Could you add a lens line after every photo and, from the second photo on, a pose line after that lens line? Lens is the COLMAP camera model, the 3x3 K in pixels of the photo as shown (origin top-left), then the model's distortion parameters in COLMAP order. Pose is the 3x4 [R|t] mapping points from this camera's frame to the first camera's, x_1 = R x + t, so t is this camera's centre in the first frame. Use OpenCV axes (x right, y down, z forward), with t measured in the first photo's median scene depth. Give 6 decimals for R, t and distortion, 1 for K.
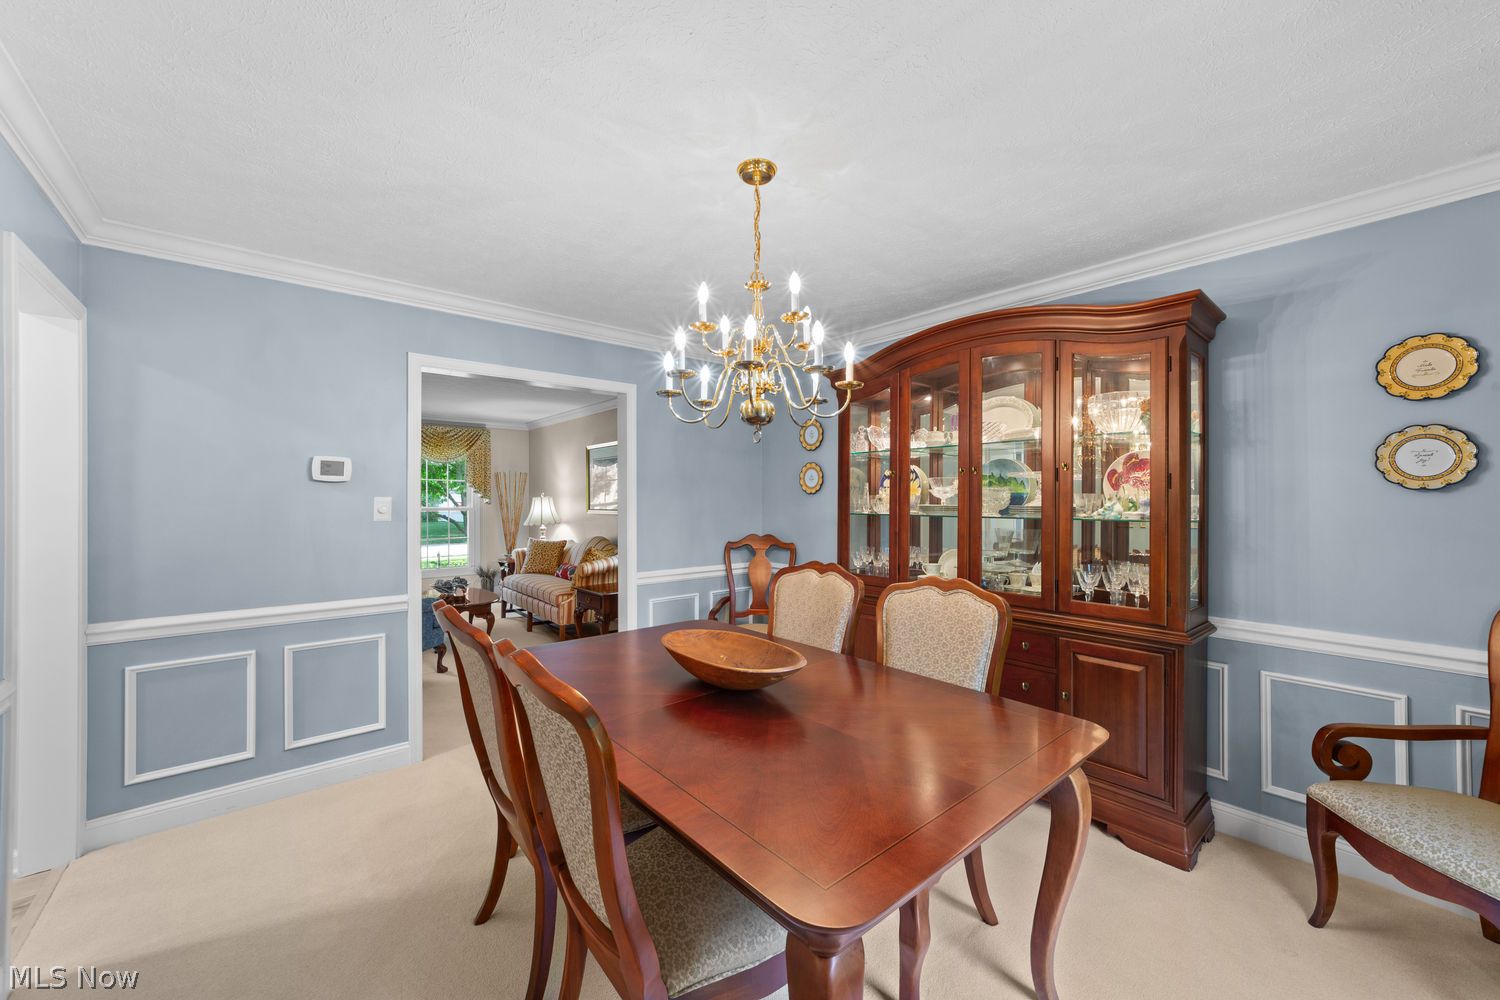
lens RADIAL K [[575.4, 0, 741.9], [0, 575.4, 506.5], [0, 0, 1]] dist [-0.019203, 0.008681]
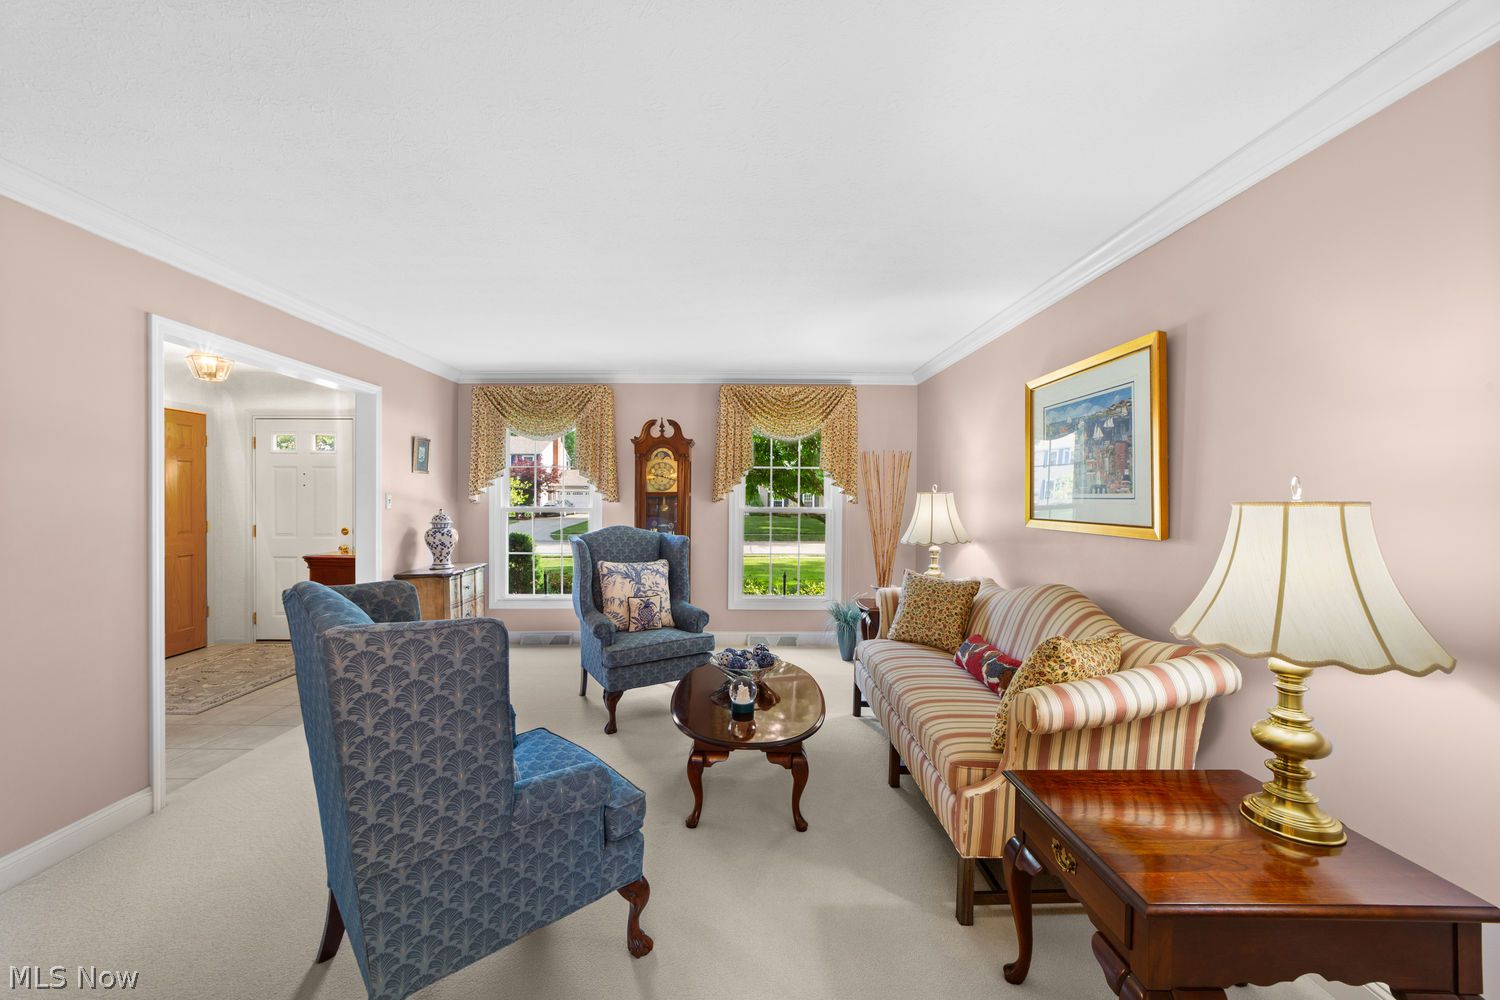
lens RADIAL K [[575.4, 0, 741.9], [0, 575.4, 506.5], [0, 0, 1]] dist [-0.019203, 0.008681]
pose [[0.775058, 0.013058, -0.631755, -0.155644], [-0.008698, 0.999912, 0.009998, -0.007410], [0.631830, -0.002254, 0.775104, 0.496462]]
